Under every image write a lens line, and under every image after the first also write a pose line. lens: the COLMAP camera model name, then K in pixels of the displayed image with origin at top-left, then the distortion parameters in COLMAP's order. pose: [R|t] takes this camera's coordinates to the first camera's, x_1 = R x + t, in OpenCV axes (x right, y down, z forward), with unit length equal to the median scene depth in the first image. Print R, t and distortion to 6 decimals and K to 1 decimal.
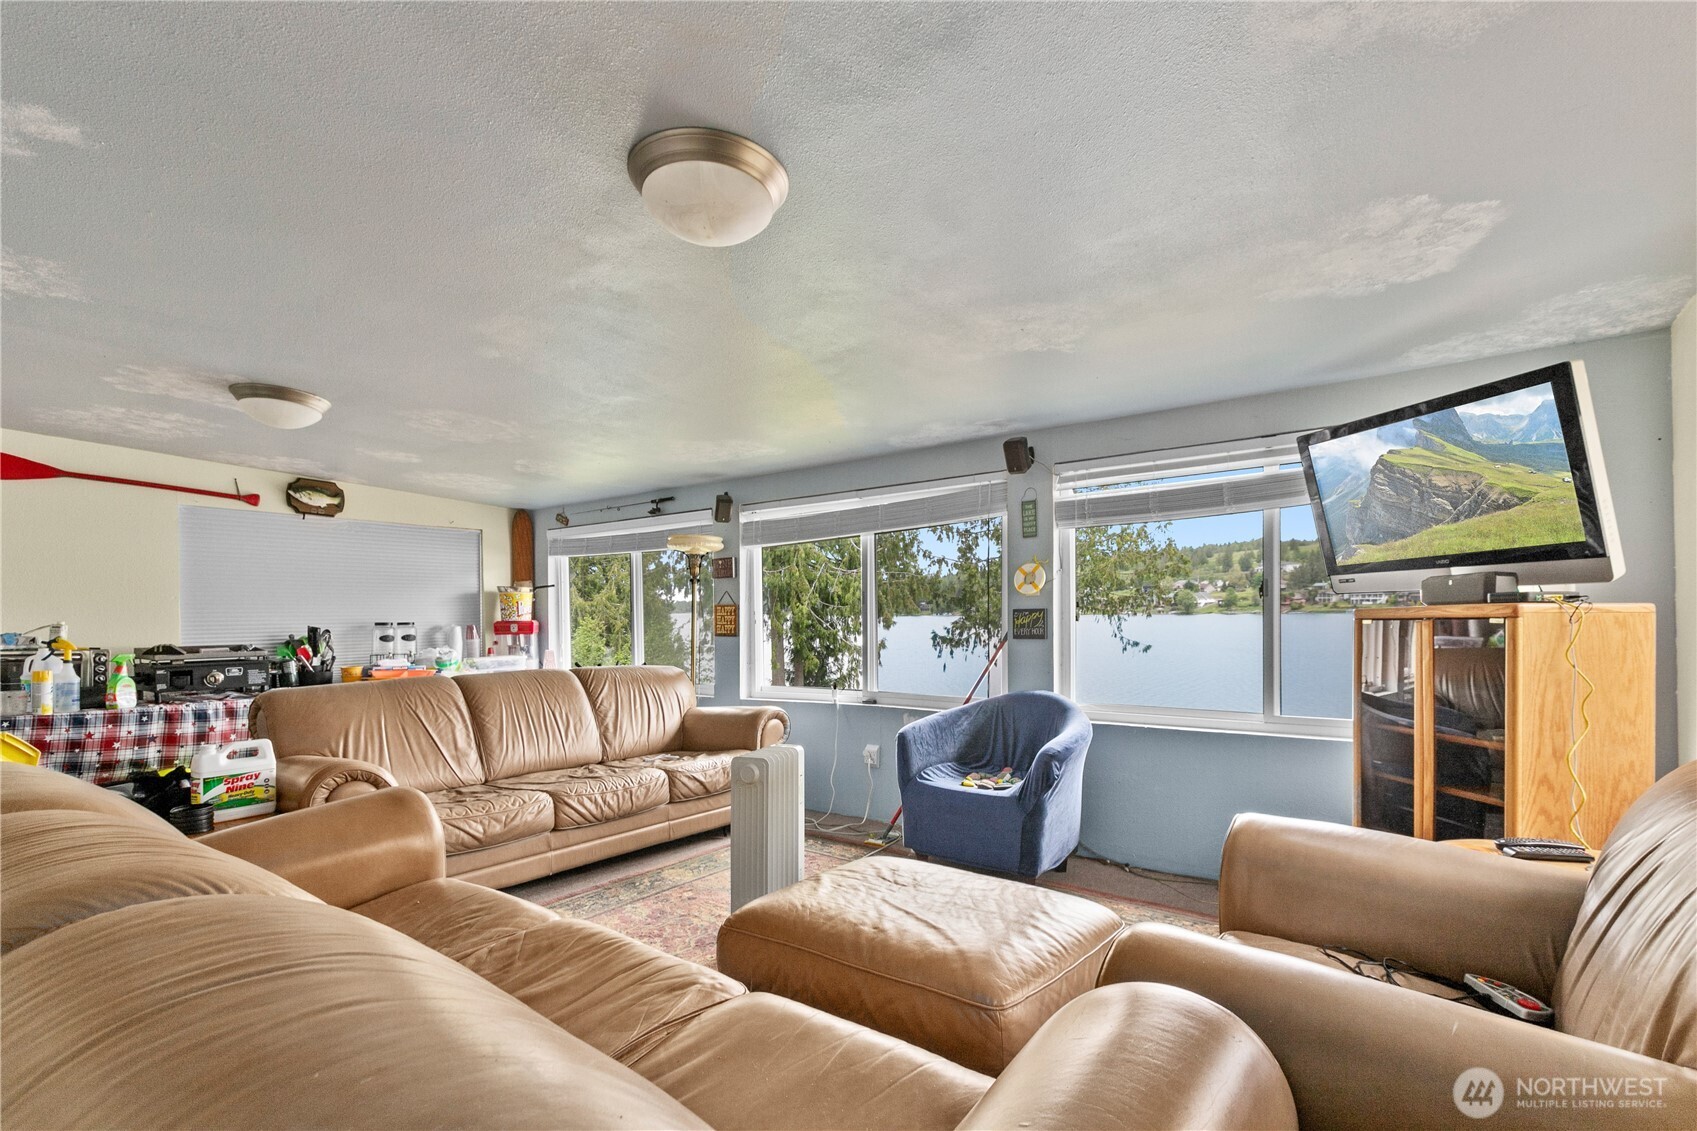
lens RADIAL K [[780.9, 0, 856.6], [0, 780.9, 616.8], [0, 0, 1]] dist [0.000782, -0.000044]
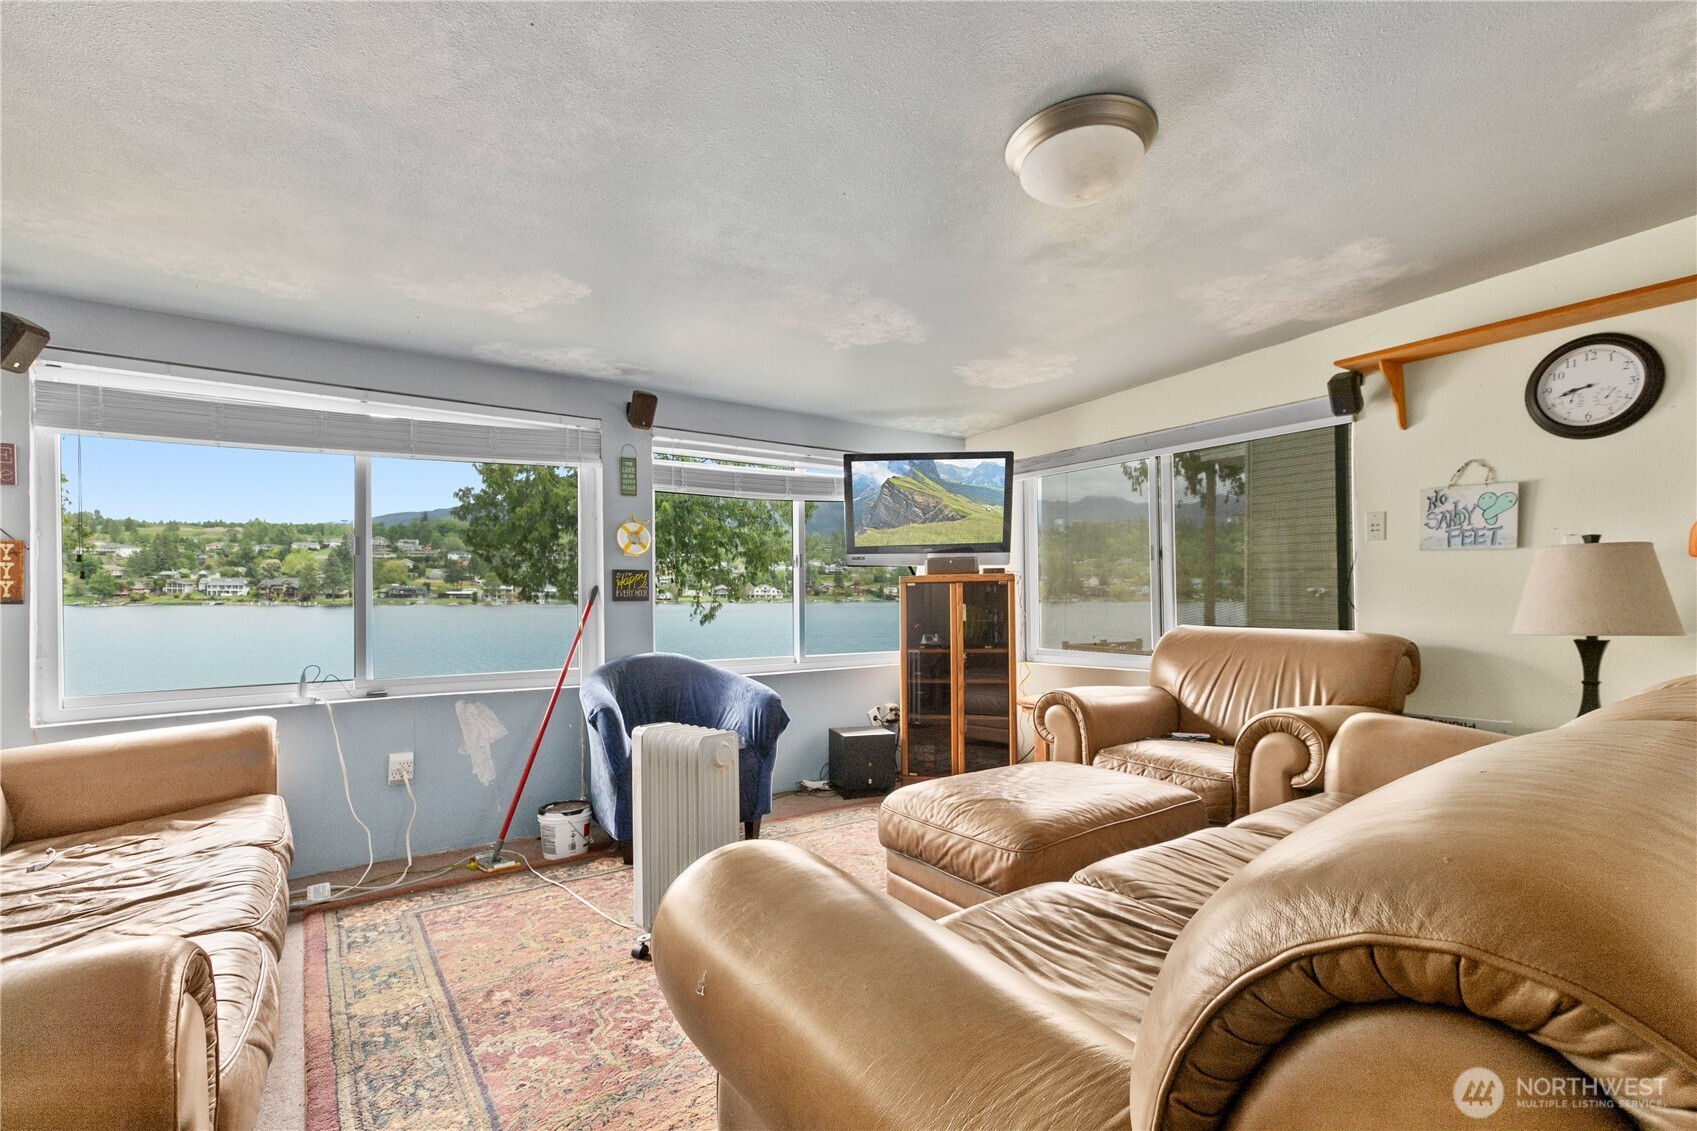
lens RADIAL K [[774.4, 0, 846.3], [0, 774.4, 588.3], [0, 0, 1]] dist [0.000018, -0.000276]
pose [[0.303664, 0.020331, 0.952562, -0.634036], [0.005500, 0.999718, -0.023091, 0.037801], [-0.952763, 0.012251, 0.303467, 0.478405]]
